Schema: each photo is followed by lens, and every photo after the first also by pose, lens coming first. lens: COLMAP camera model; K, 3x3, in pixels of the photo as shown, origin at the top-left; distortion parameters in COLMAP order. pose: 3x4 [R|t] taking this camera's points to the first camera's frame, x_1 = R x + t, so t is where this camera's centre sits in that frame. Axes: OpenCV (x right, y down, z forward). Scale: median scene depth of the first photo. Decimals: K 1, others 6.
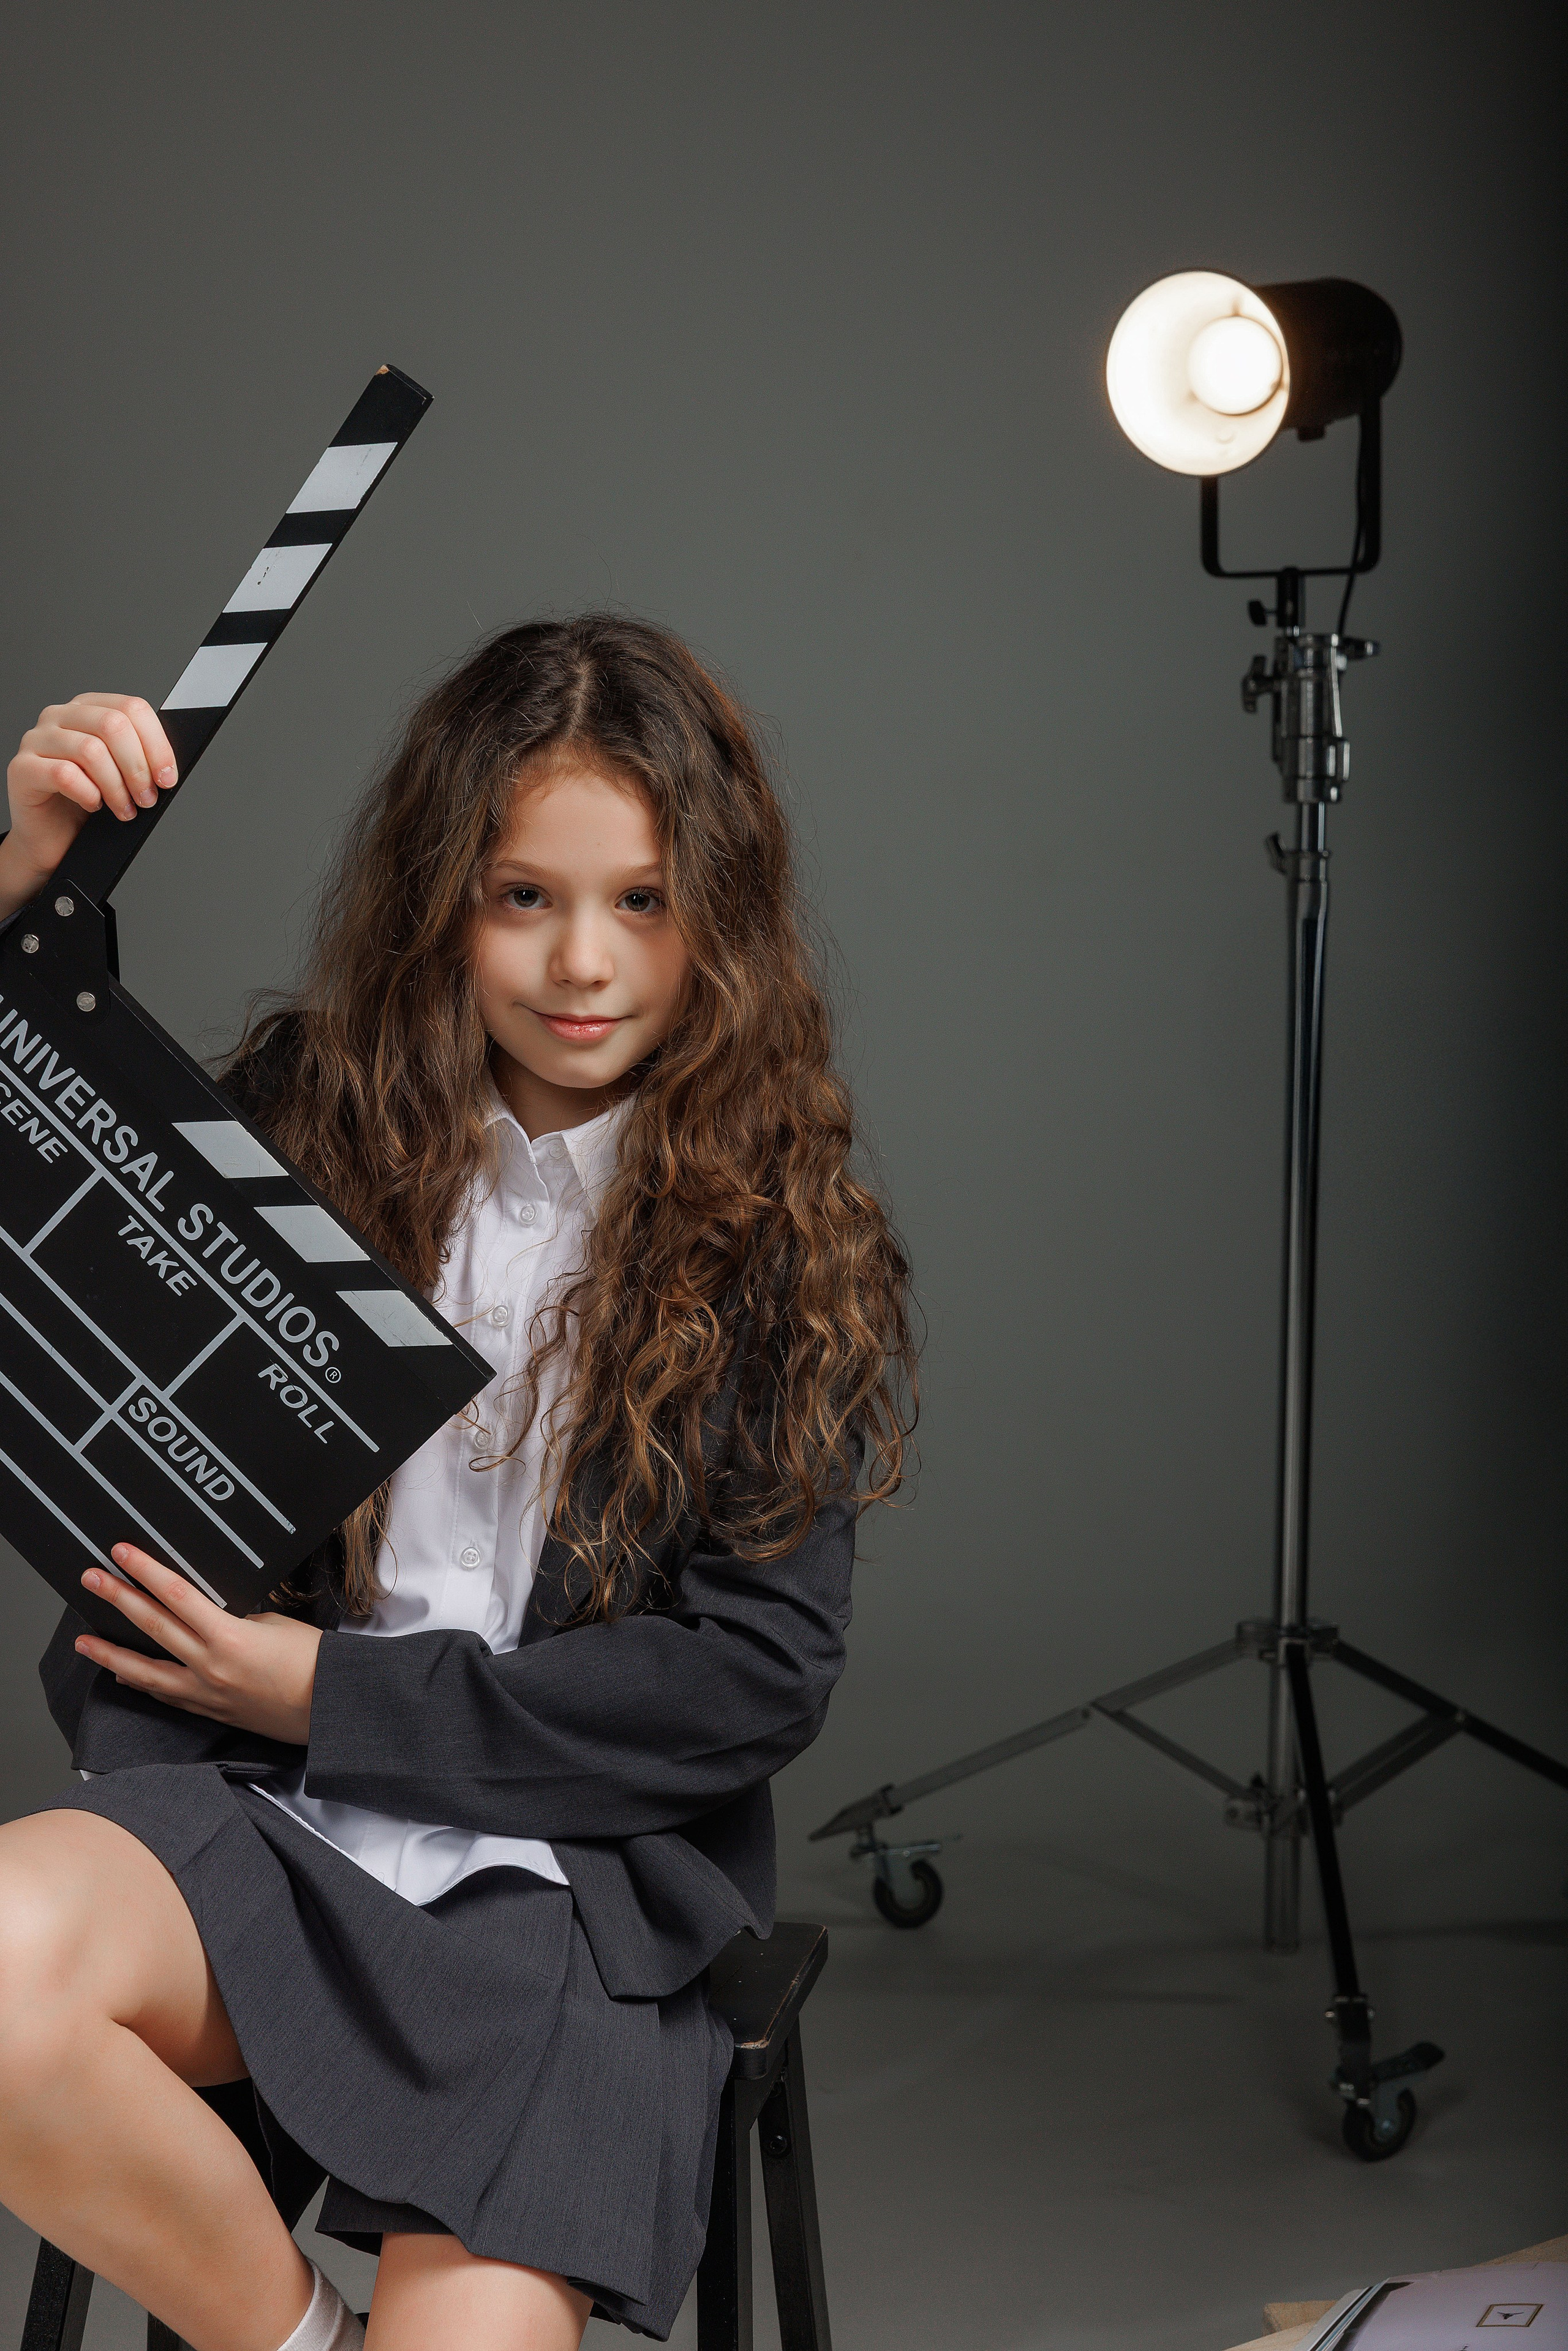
lens RADIAL K [[3904.2, 0, 784.0], [0, 3904.2, 1175.5], [0, 0, 1]] dist [0.035932, -0.047410]
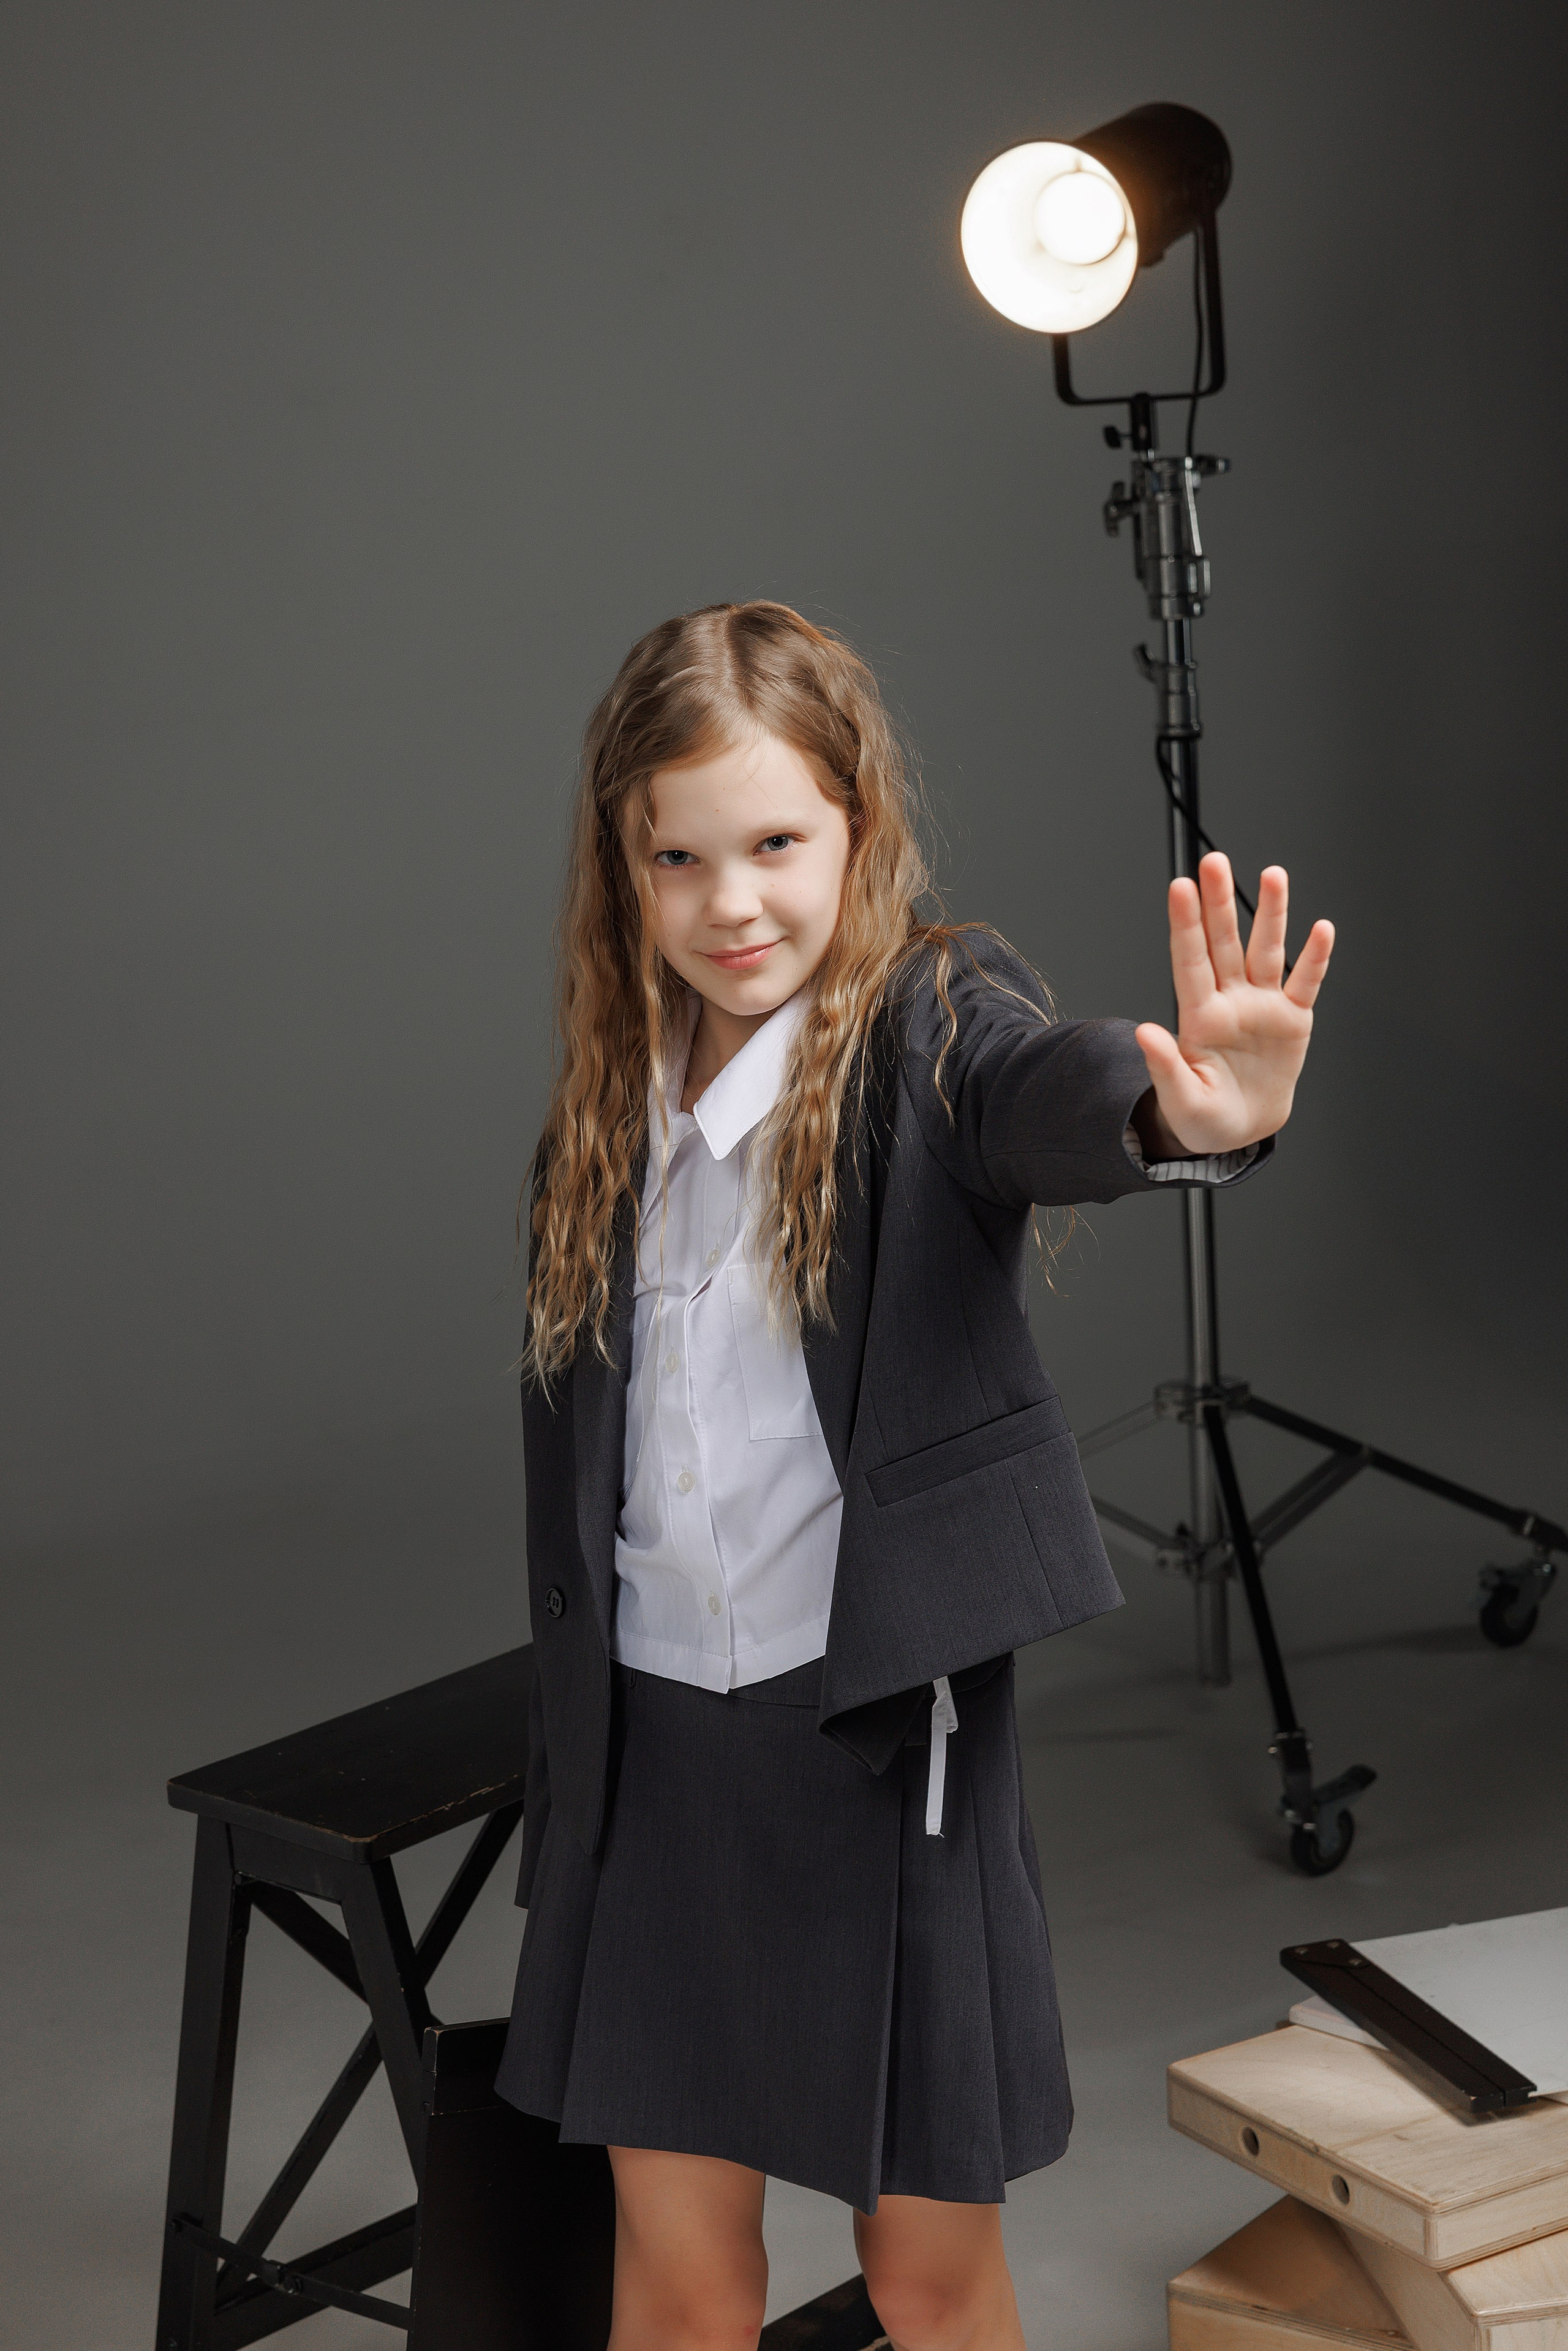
lens RADIAL K [[4769.9, 0, 784.0], [0, 4769.9, 1175.5], [0, 0, 1]] dist [0.079729, 0.207790]
pose [[0.994686, -0.081792, 0.062521, -0.062938], [0.074624, 0.991186, 0.109465, -0.095492], [-0.070923, -0.104218, 0.992022, -0.285599]]
